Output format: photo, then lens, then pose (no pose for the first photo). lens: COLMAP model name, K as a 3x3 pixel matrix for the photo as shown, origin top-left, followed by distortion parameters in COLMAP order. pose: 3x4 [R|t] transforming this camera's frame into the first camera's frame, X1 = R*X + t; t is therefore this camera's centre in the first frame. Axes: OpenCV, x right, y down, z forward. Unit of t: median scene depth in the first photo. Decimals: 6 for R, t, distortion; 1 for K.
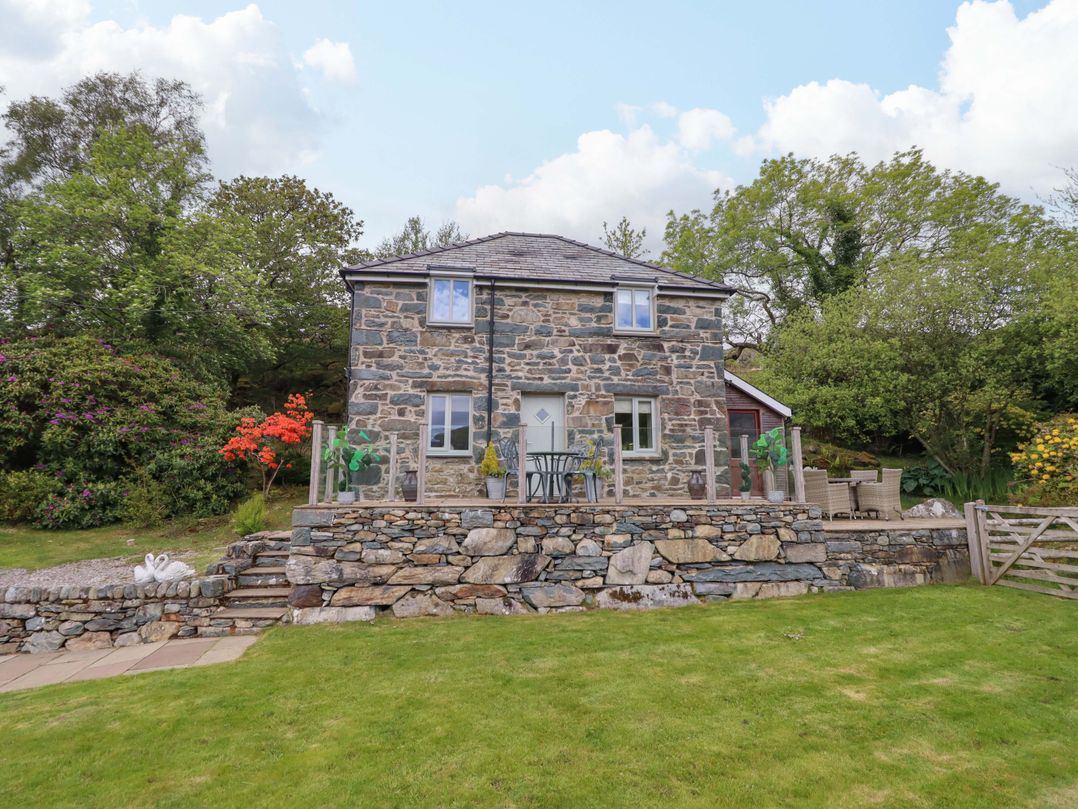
lens RADIAL K [[555.3, 0, 540.0], [0, 555.3, 388.3], [0, 0, 1]] dist [-0.001013, -0.013067]
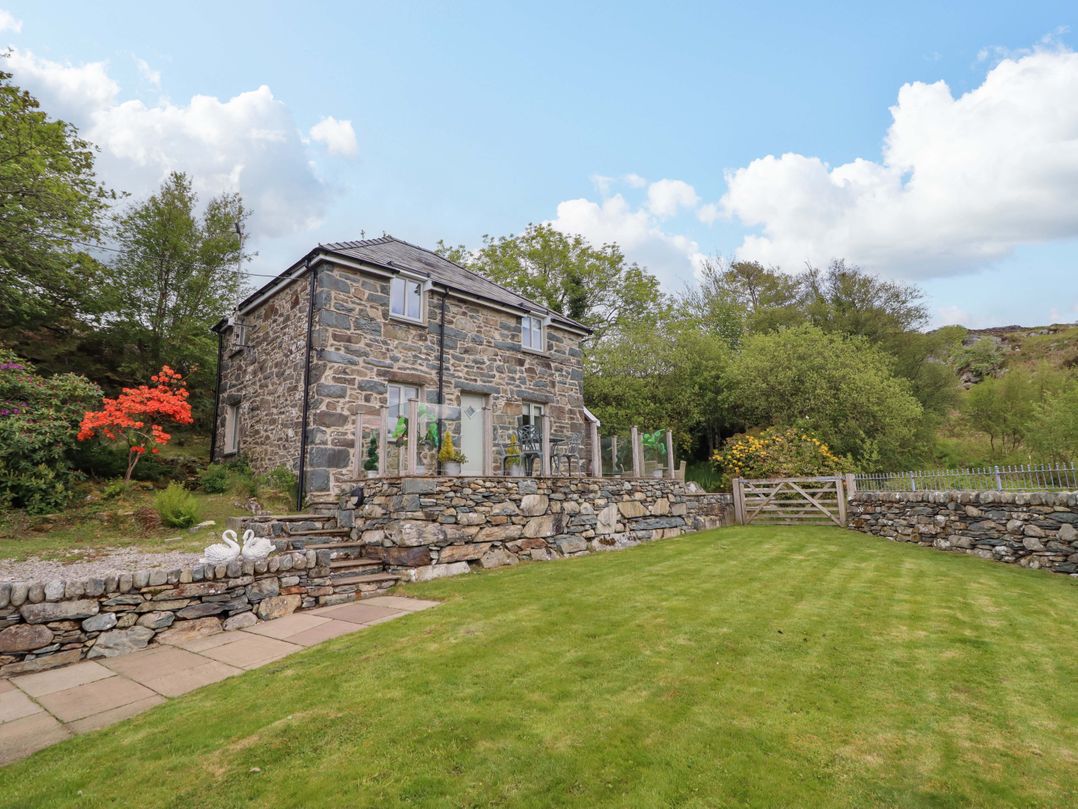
lens RADIAL K [[555.3, 0, 540.0], [0, 555.3, 388.3], [0, 0, 1]] dist [-0.001013, -0.013067]
pose [[0.791134, 0.099491, 0.603496, -0.816336], [-0.080467, 0.995036, -0.058555, 0.078229], [-0.606326, -0.002237, 0.795213, -0.015005]]
